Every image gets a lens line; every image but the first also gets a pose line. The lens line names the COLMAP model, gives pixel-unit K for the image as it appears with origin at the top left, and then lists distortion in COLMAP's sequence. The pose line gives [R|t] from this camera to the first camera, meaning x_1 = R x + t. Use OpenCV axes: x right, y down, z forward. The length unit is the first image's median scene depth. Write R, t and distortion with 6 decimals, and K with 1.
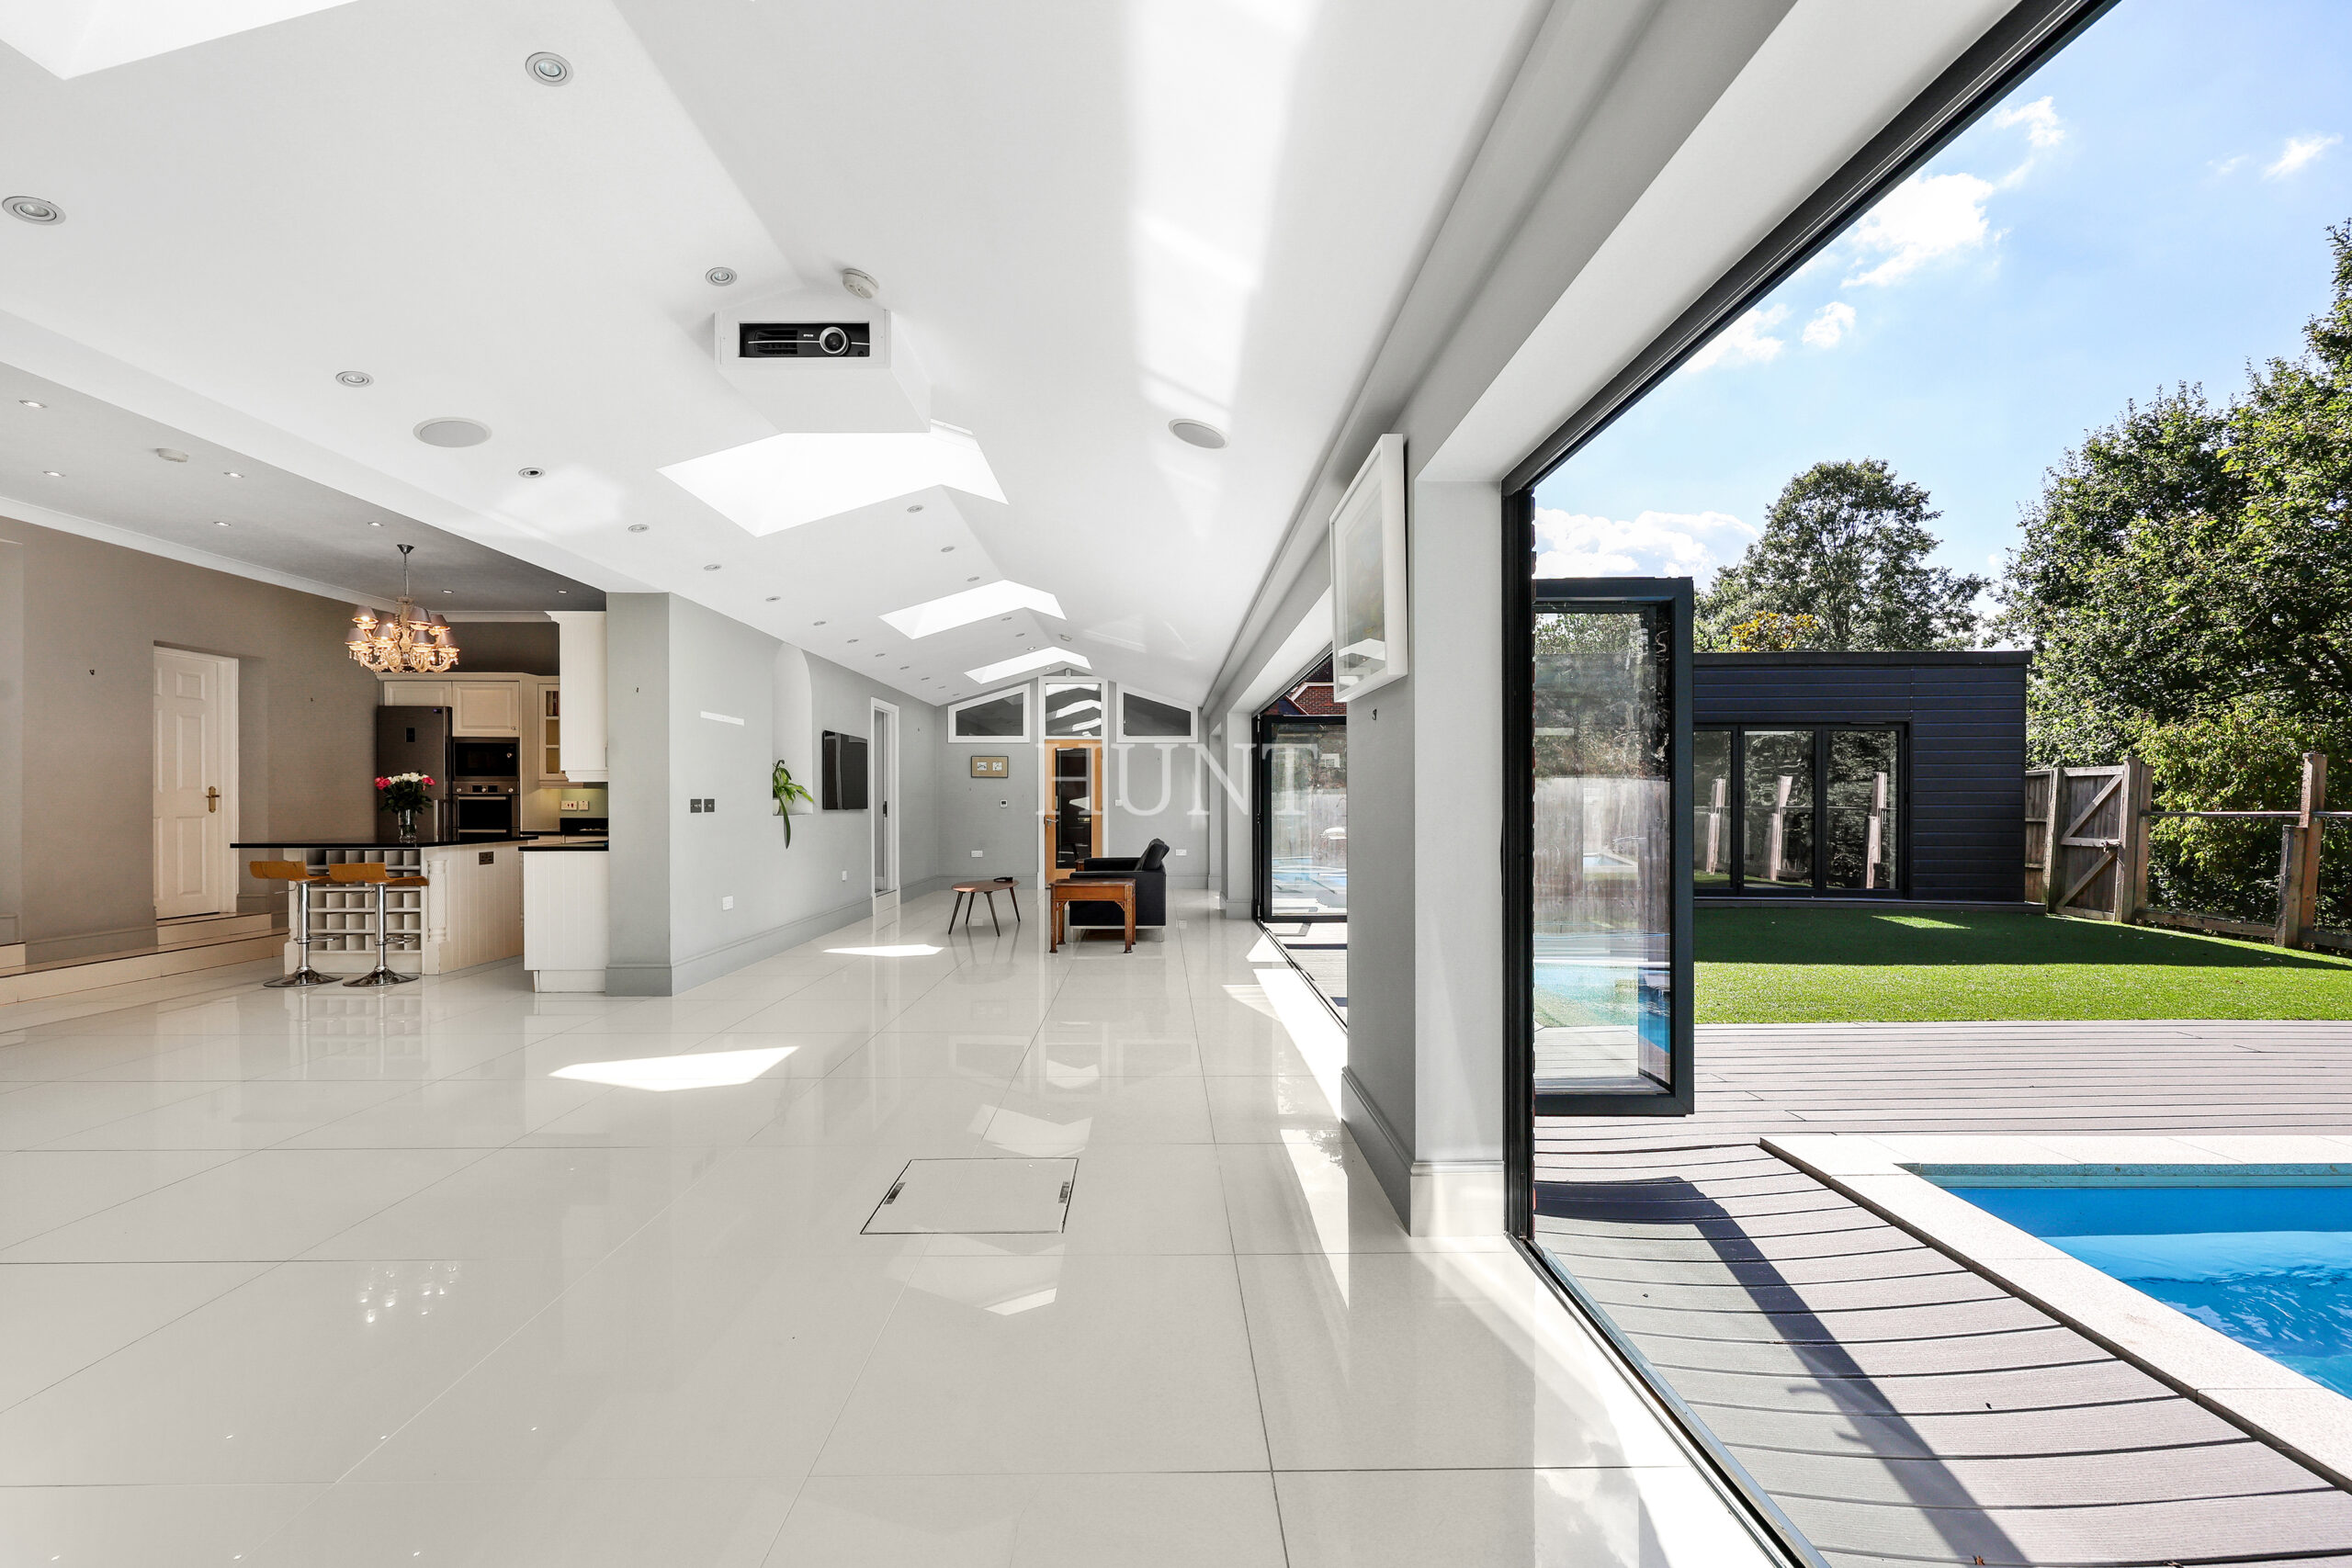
lens RADIAL K [[972.0, 0, 1175.9], [0, 972.0, 806.2], [0, 0, 1]] dist [0.001517, 0.000236]
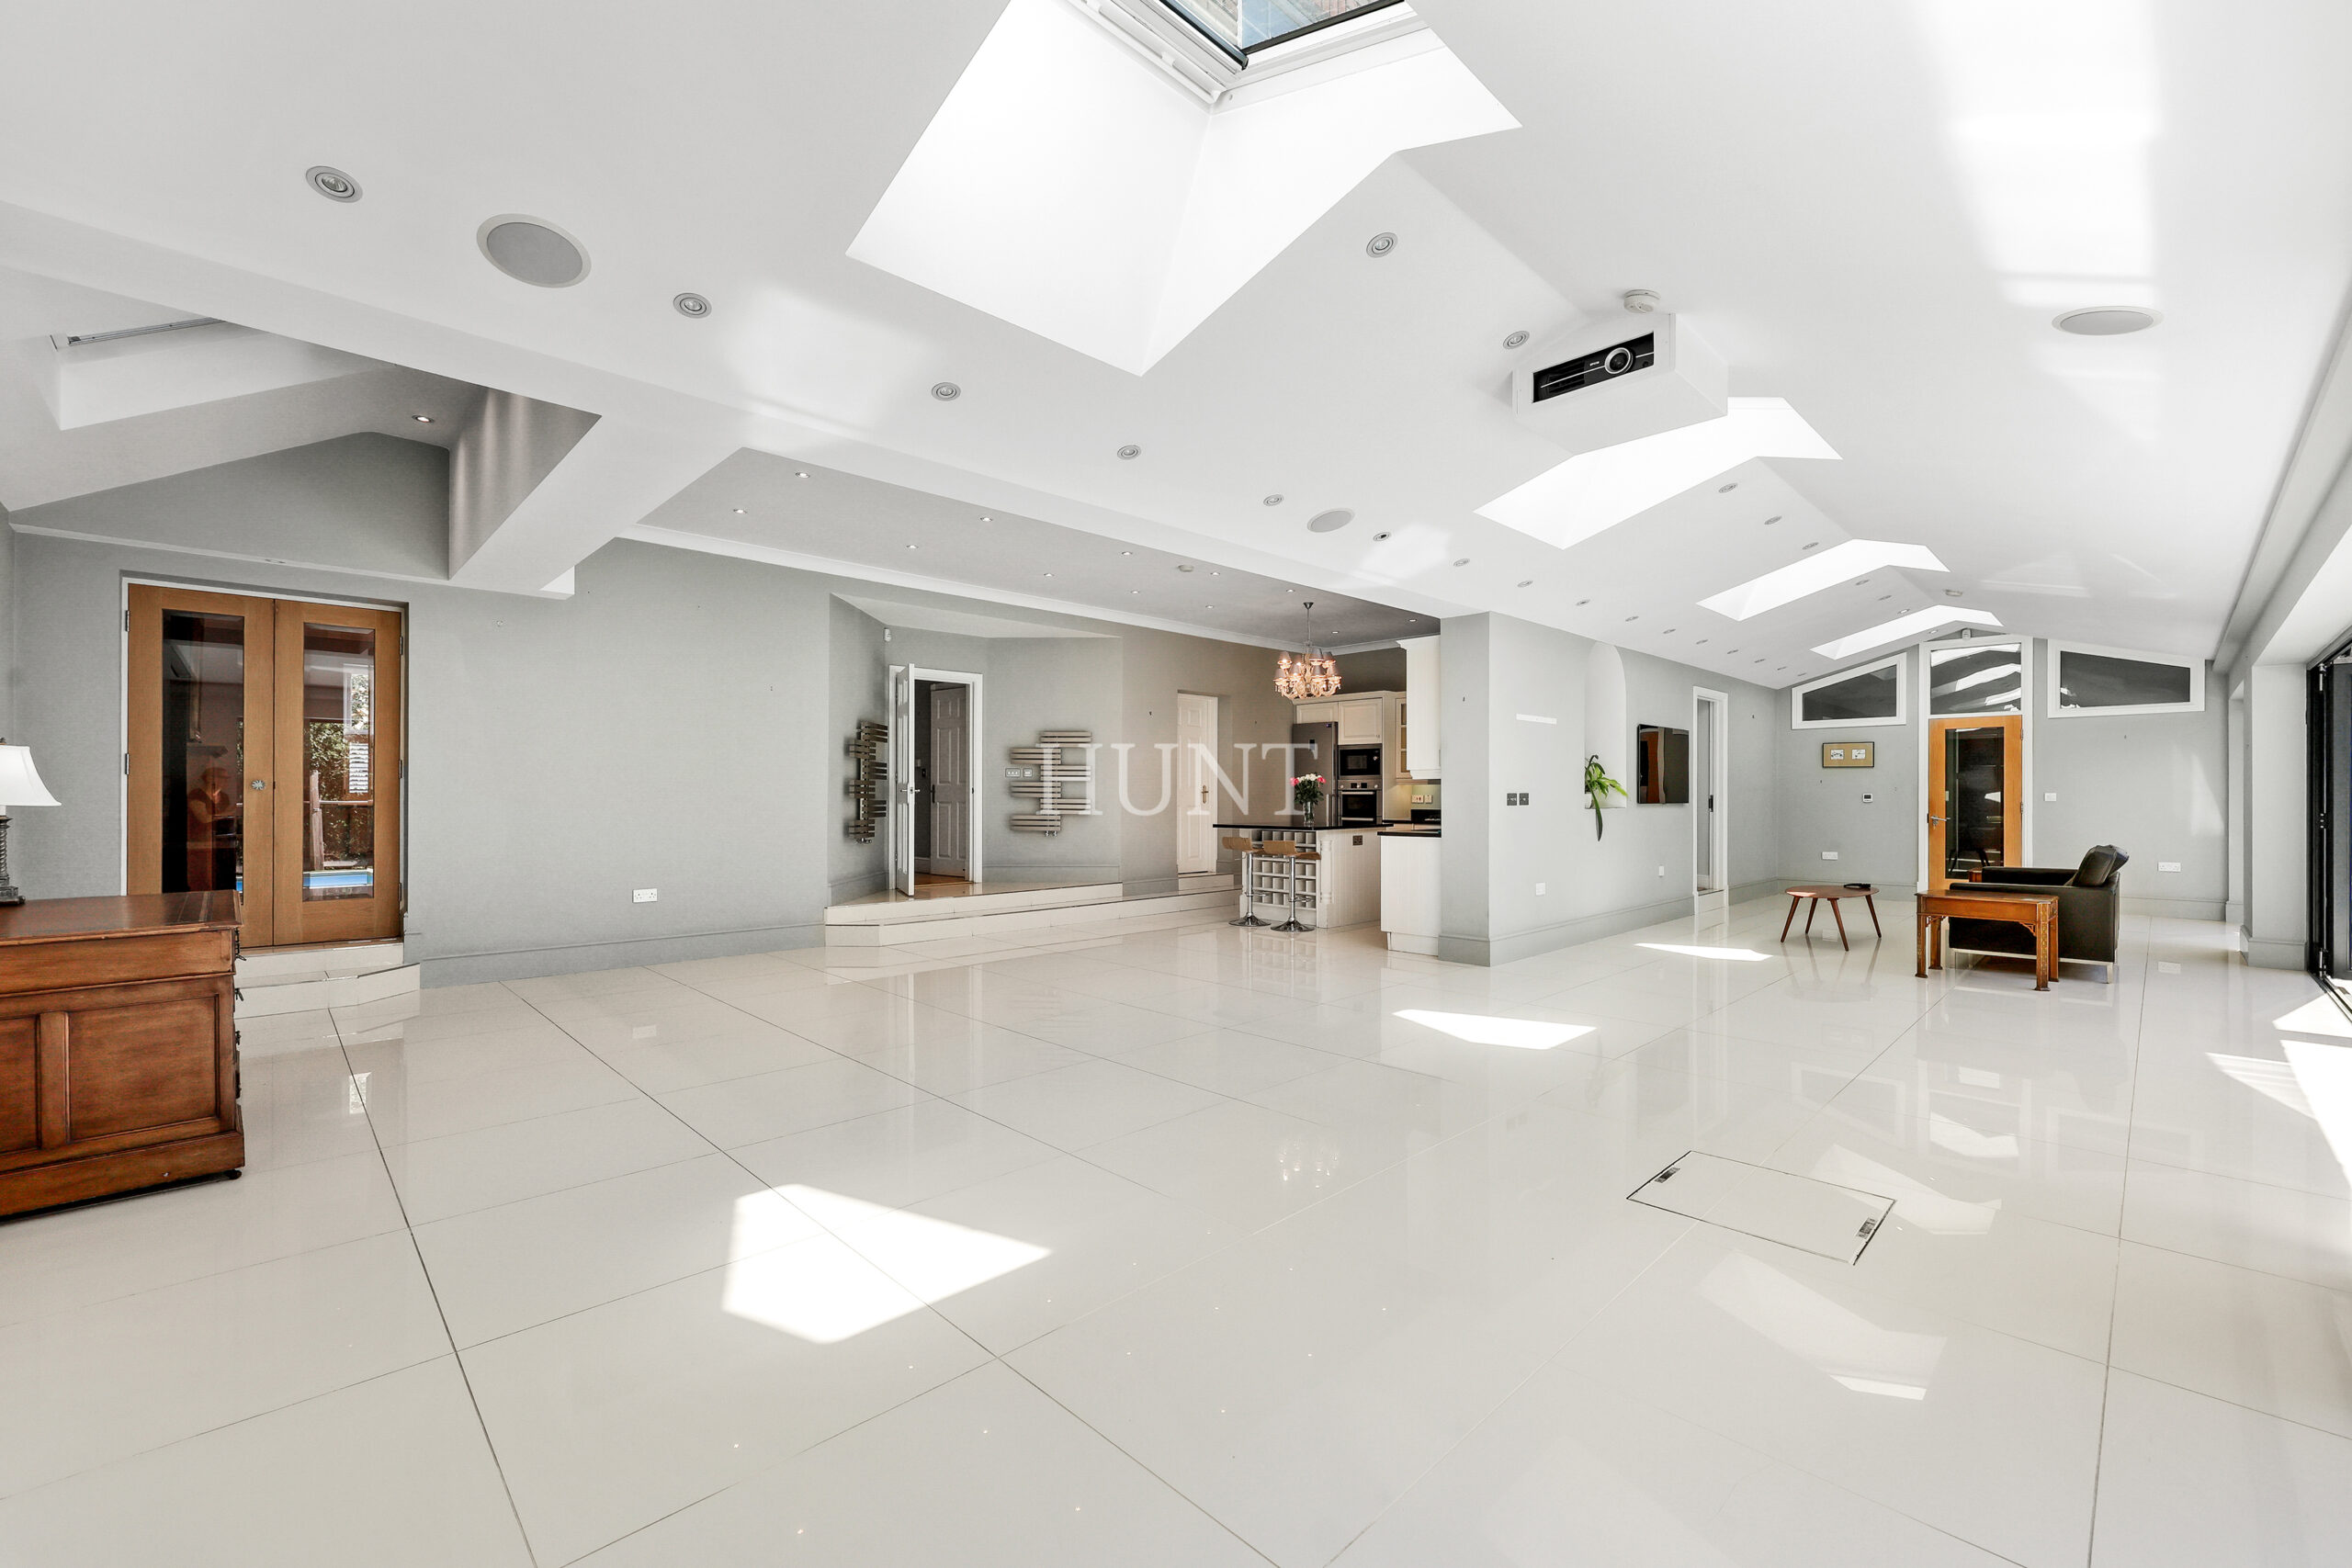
lens RADIAL K [[966.4, 0, 1165.9], [0, 966.4, 800.7], [0, 0, 1]] dist [0.000213, -0.000097]
pose [[0.680700, 0.003612, -0.732553, 0.037910], [-0.003050, 0.999993, 0.002097, 0.000020], [0.732556, 0.000806, 0.680706, -0.034356]]
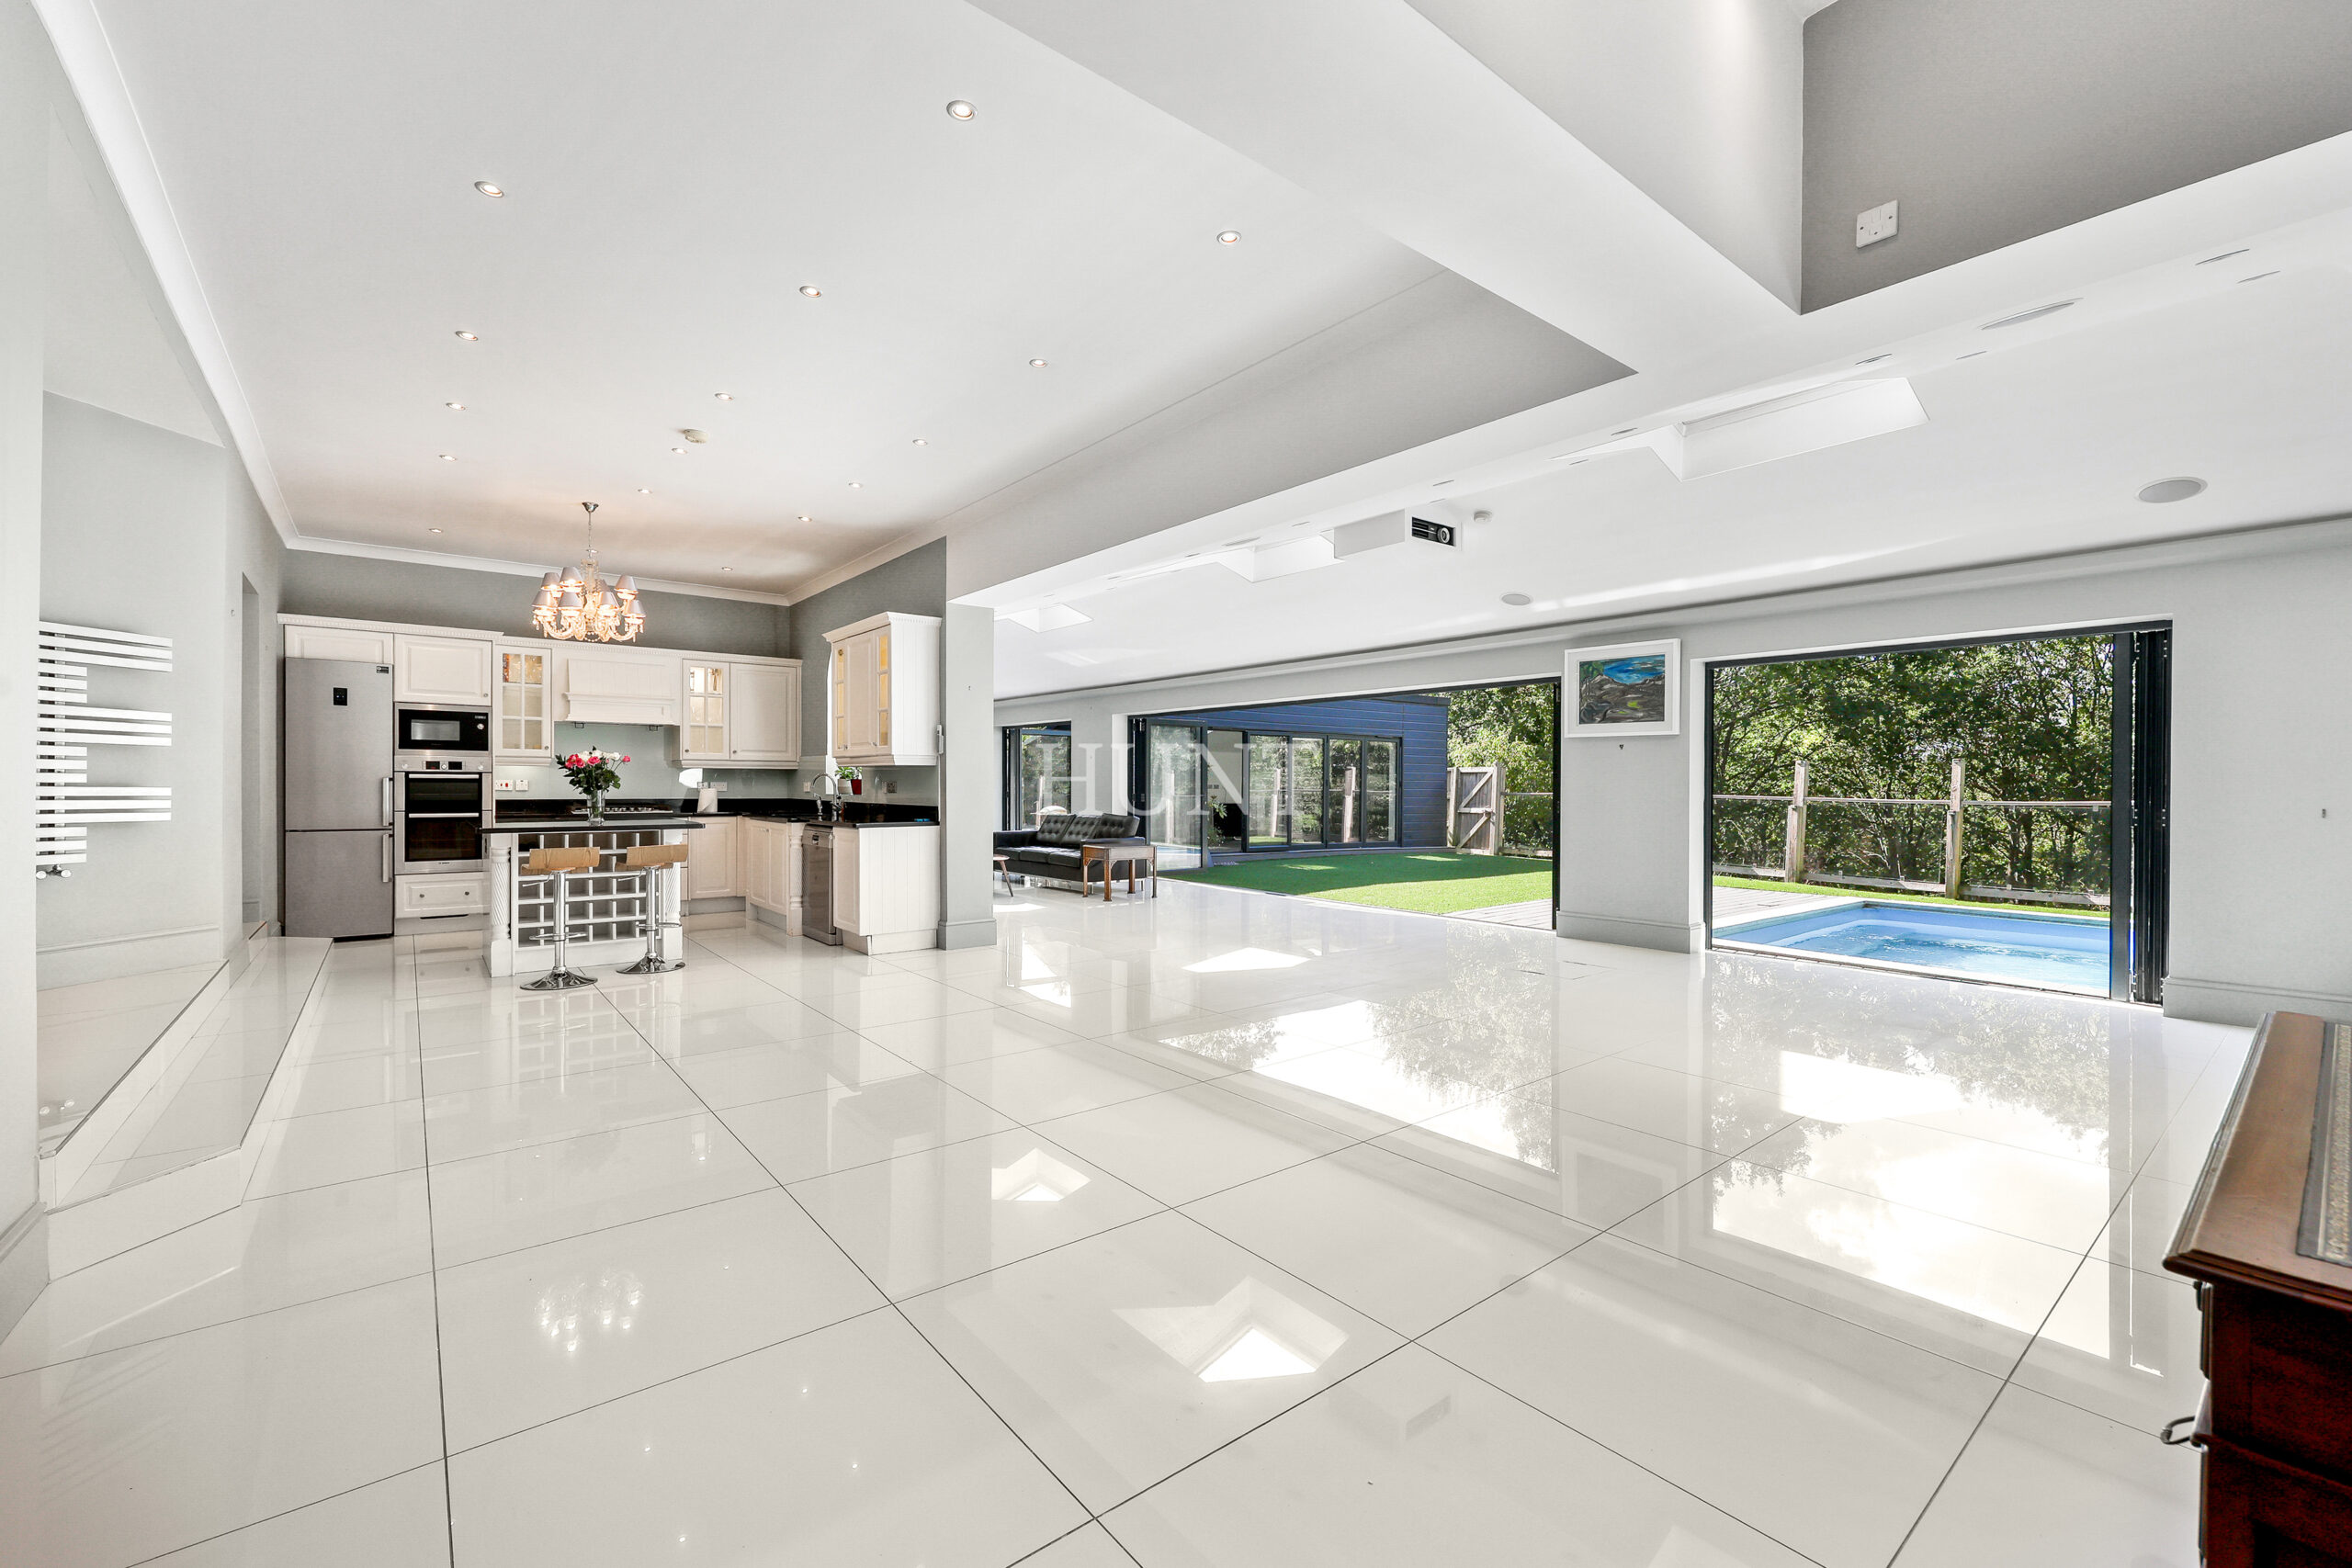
lens RADIAL K [[966.4, 0, 1165.9], [0, 966.4, 800.7], [0, 0, 1]] dist [0.000213, -0.000097]
pose [[0.793120, -0.004467, 0.609049, -0.828593], [-0.004836, 0.999895, 0.013632, -0.001396], [-0.609047, -0.013757, 0.793015, -0.055679]]
